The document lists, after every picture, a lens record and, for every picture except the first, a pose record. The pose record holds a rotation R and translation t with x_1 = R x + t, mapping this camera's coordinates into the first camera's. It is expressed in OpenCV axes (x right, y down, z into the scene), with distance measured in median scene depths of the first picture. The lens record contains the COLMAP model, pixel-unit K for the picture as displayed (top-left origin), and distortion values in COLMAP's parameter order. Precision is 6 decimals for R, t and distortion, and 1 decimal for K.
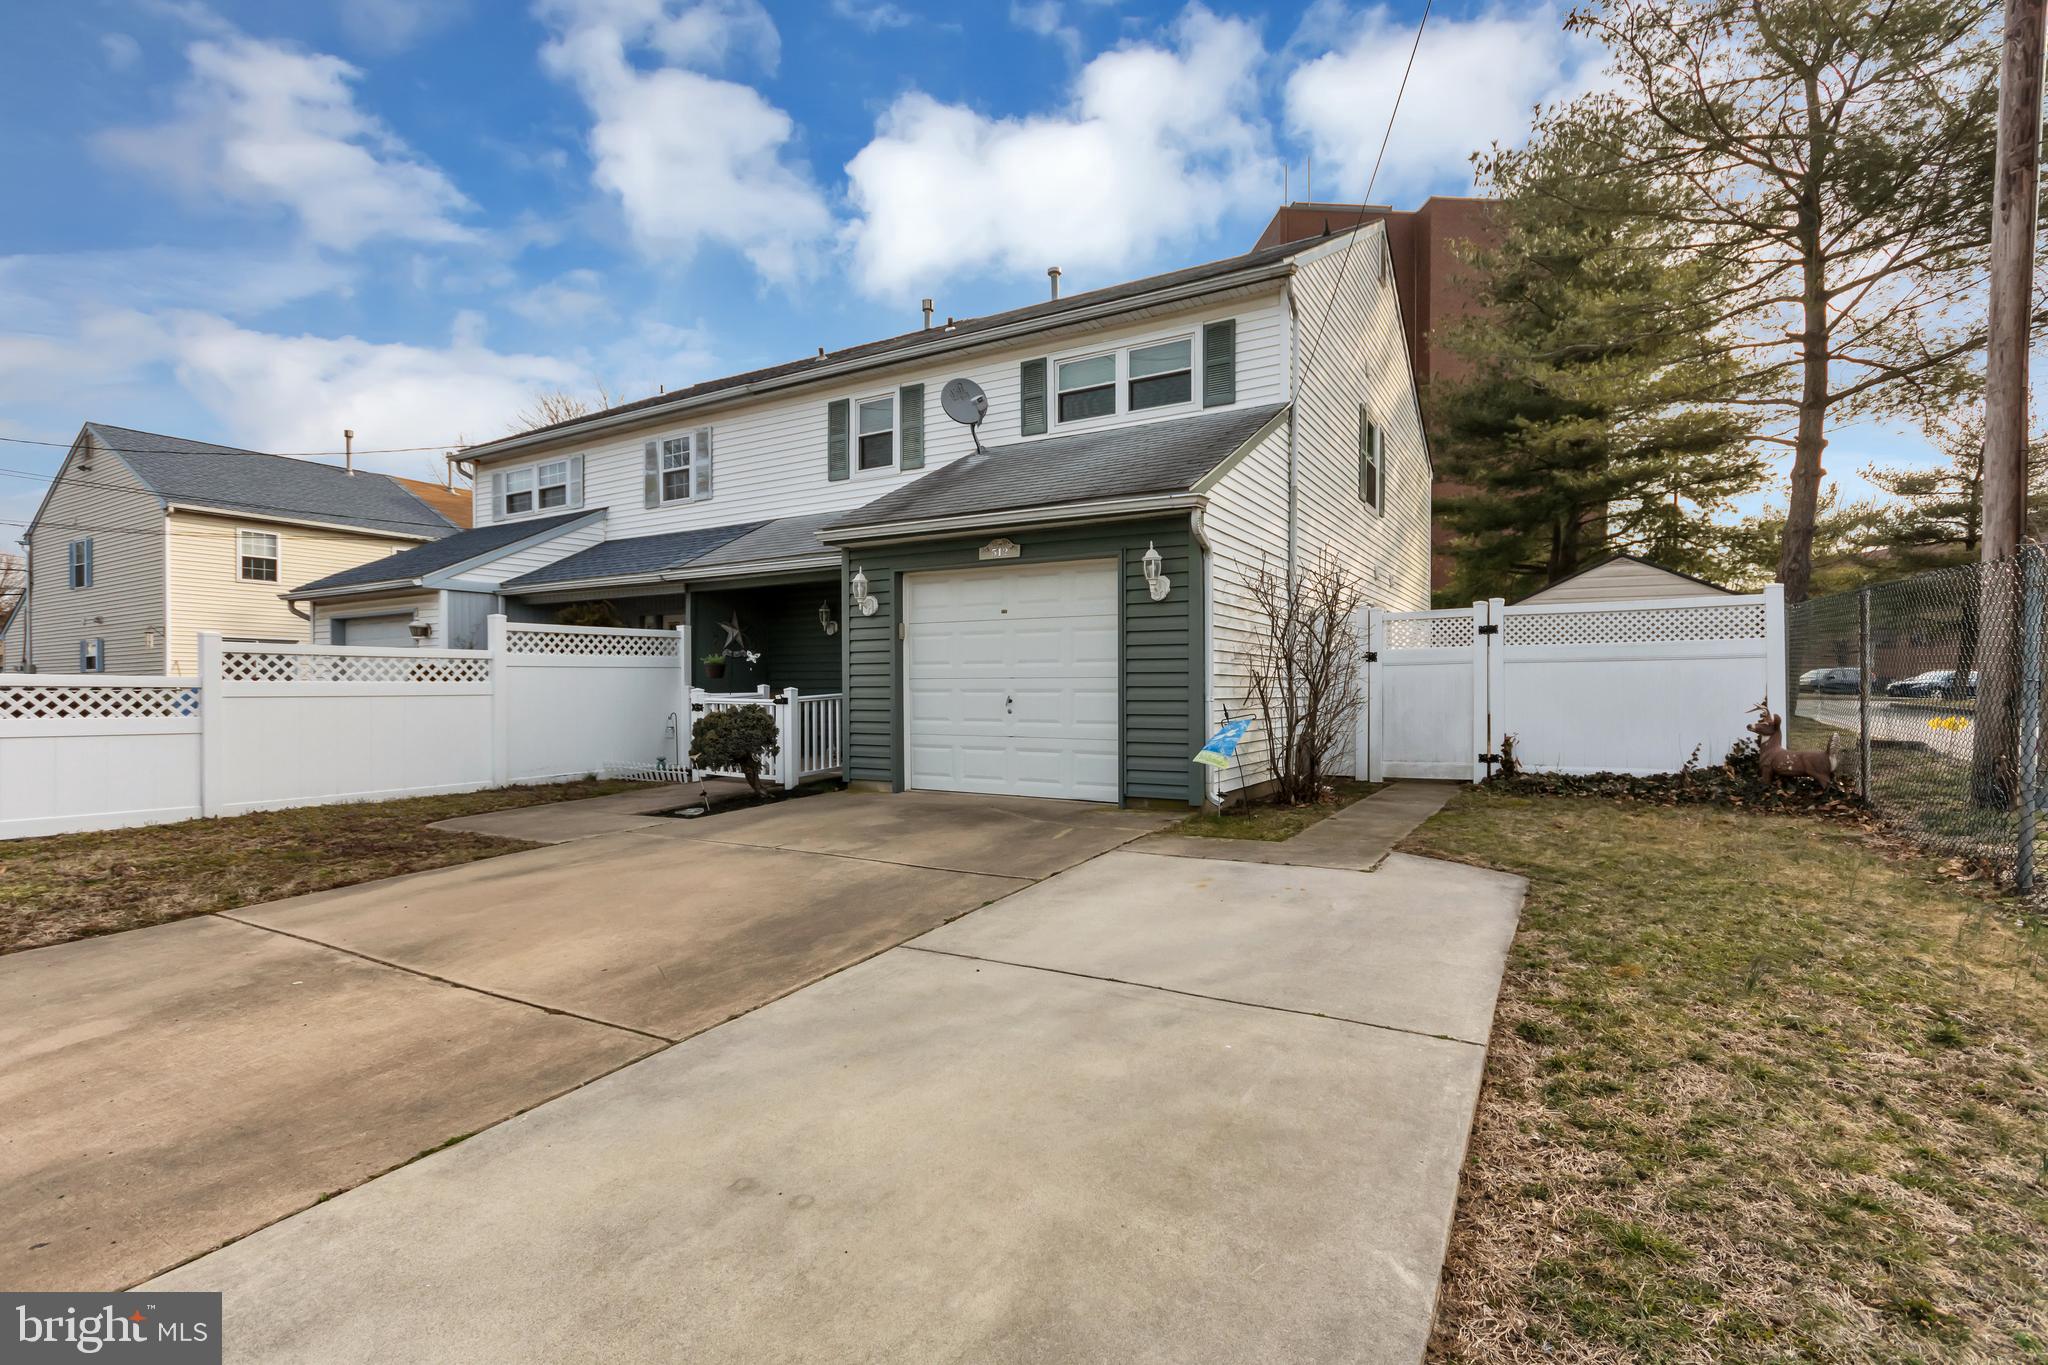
lens RADIAL K [[951.1, 0, 1029.7], [0, 951.1, 688.3], [0, 0, 1]] dist [0.007554, 0.000110]
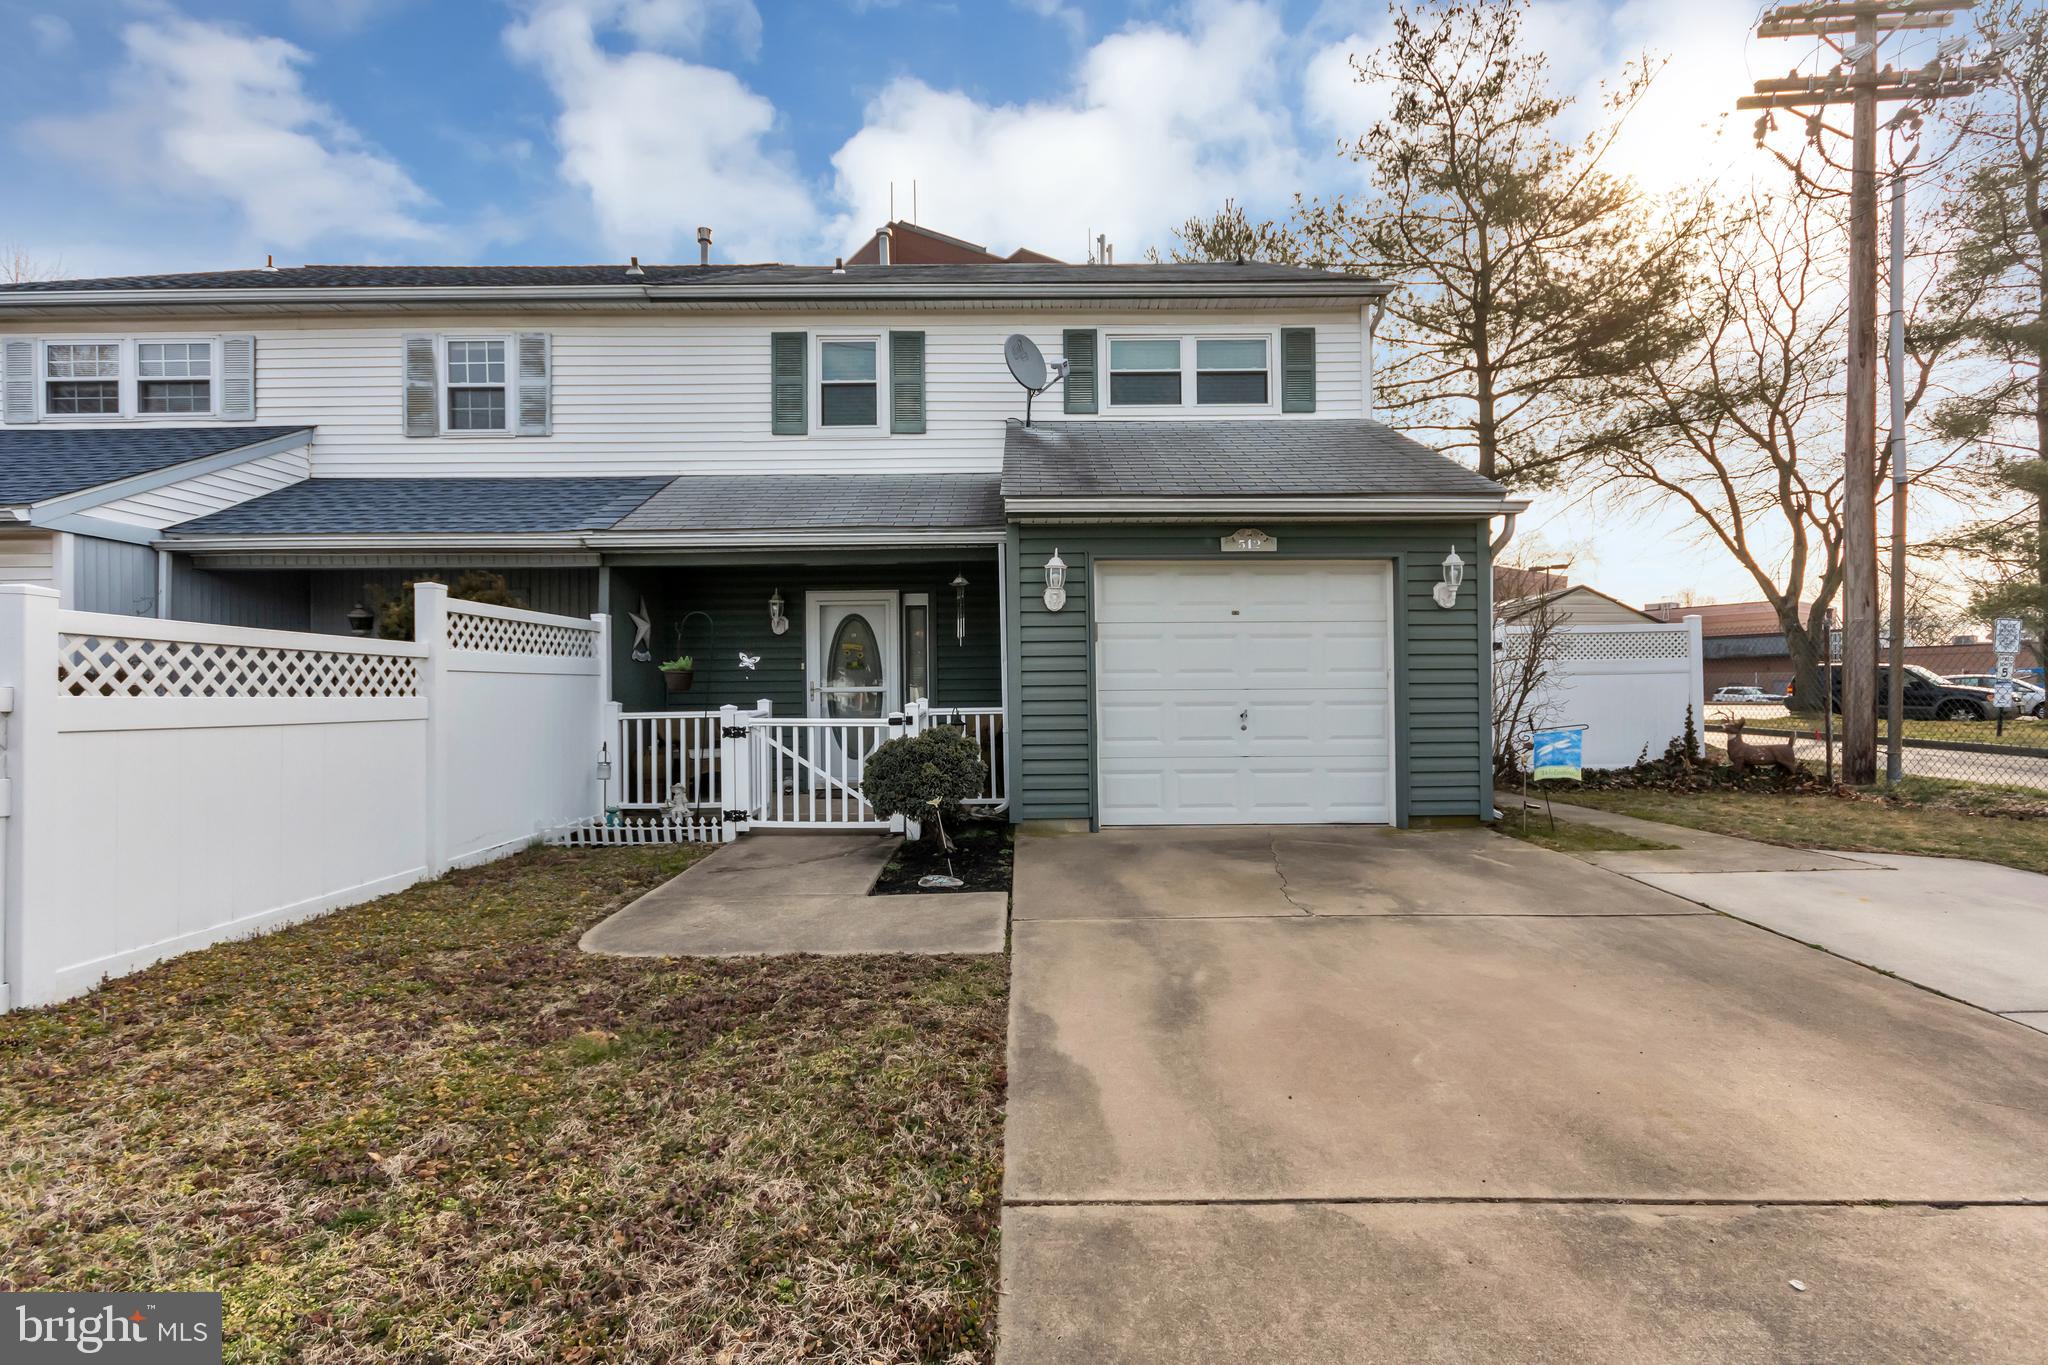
lens RADIAL K [[951.1, 0, 1029.7], [0, 951.1, 688.3], [0, 0, 1]] dist [0.007554, 0.000110]
pose [[0.859109, 0.000367, 0.511792, -0.497321], [0.006805, 0.999903, -0.012140, -0.002103], [-0.511747, 0.013912, 0.859023, 0.276600]]
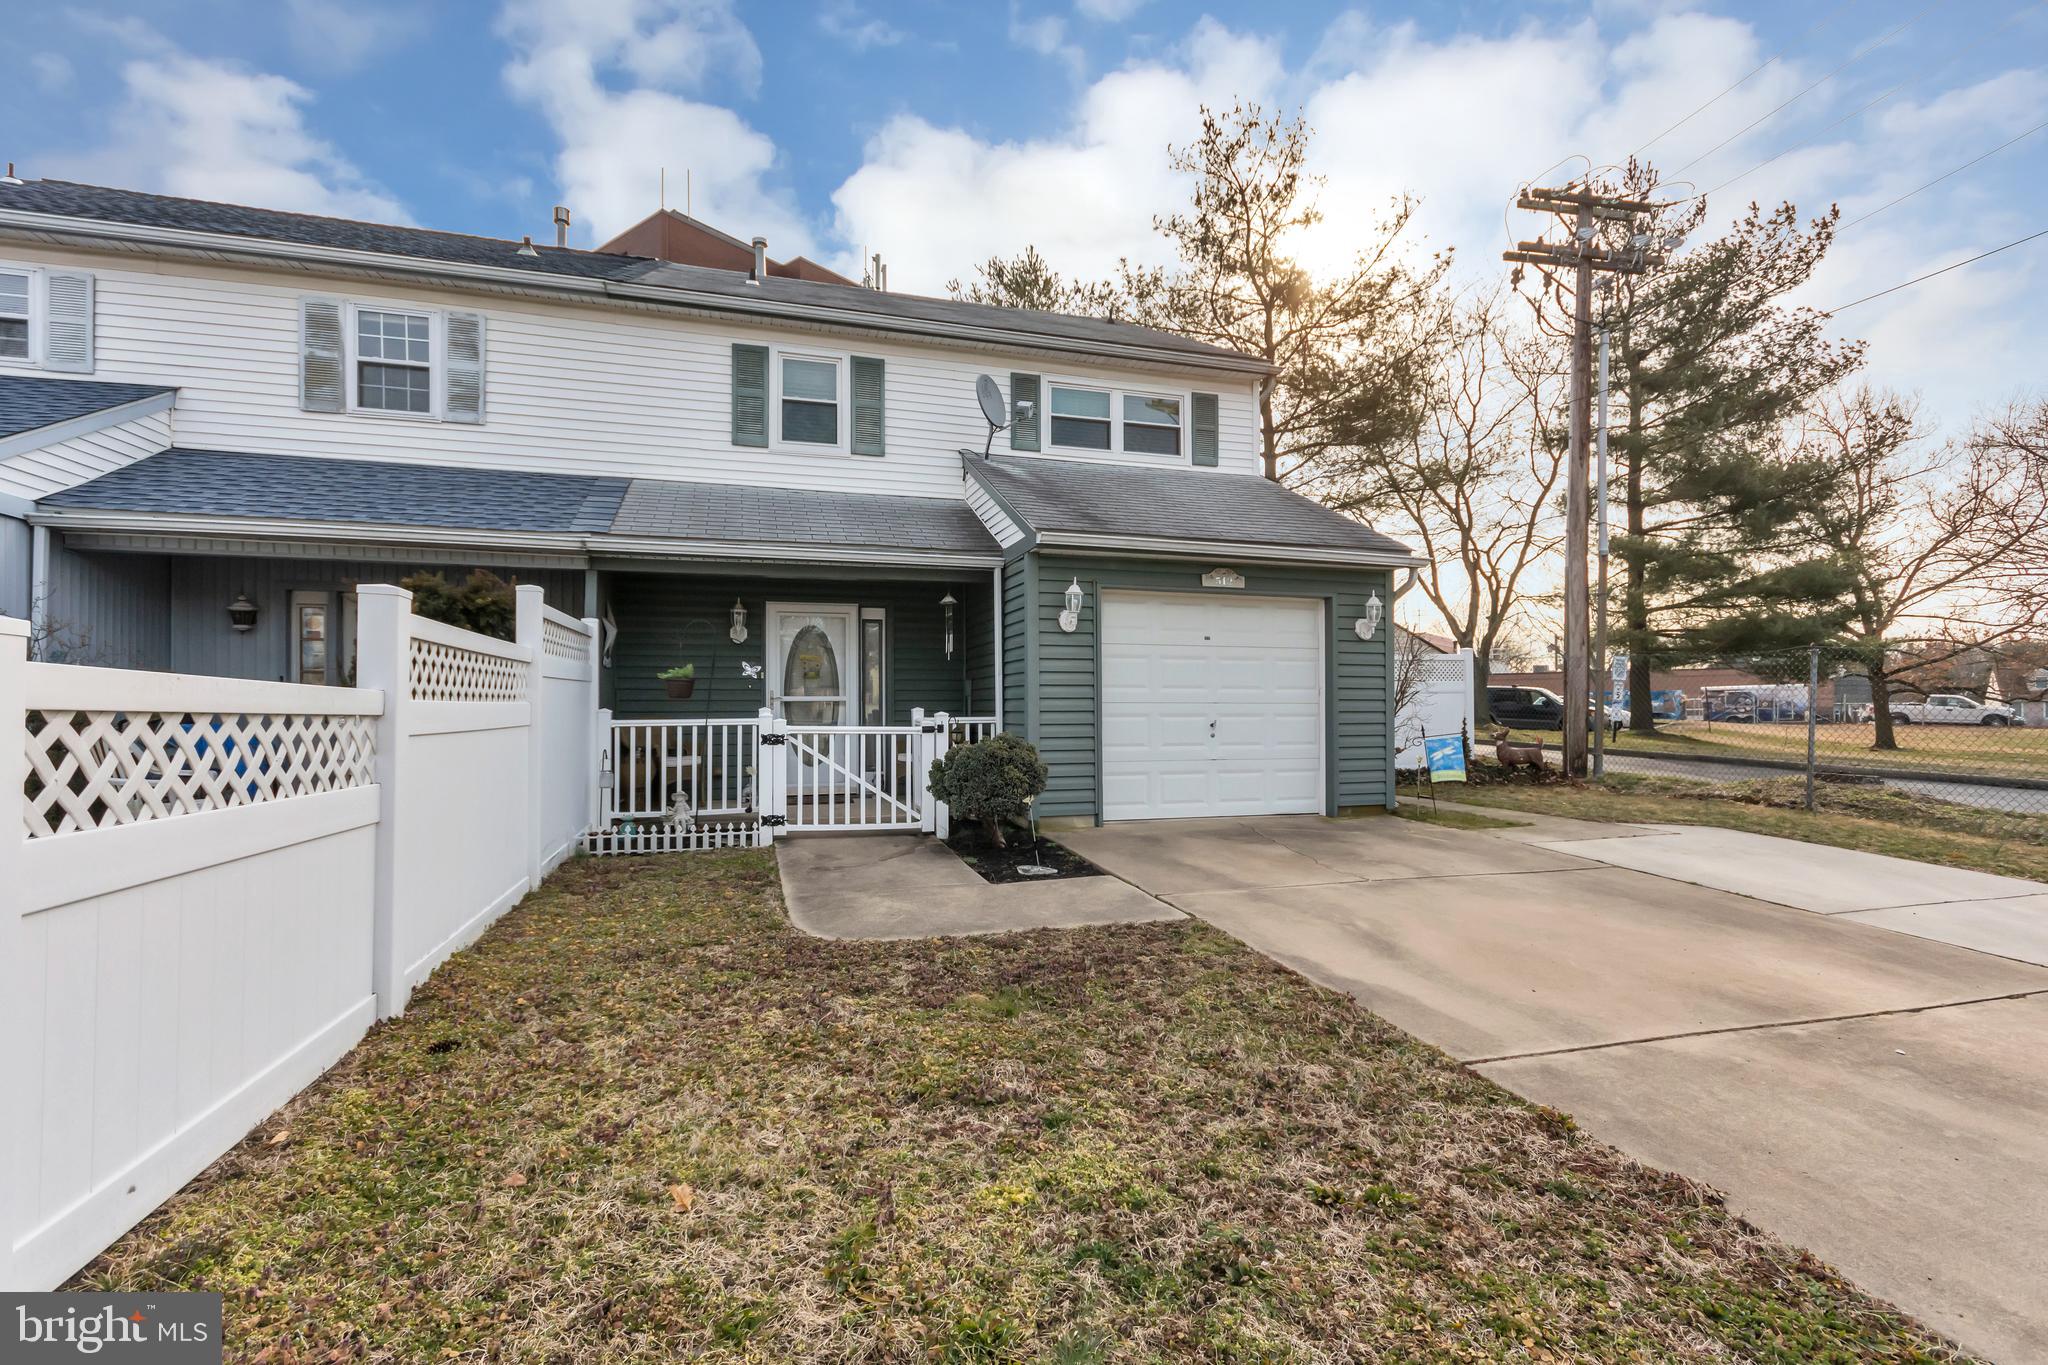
lens RADIAL K [[934.5, 0, 1030.7], [0, 934.5, 697.6], [0, 0, 1]] dist [0.007217, -0.000085]
pose [[0.677138, 0.010503, 0.735782, -0.704937], [-0.001216, 0.999913, -0.013154, -0.002447], [-0.735855, 0.008012, 0.677091, 0.360796]]
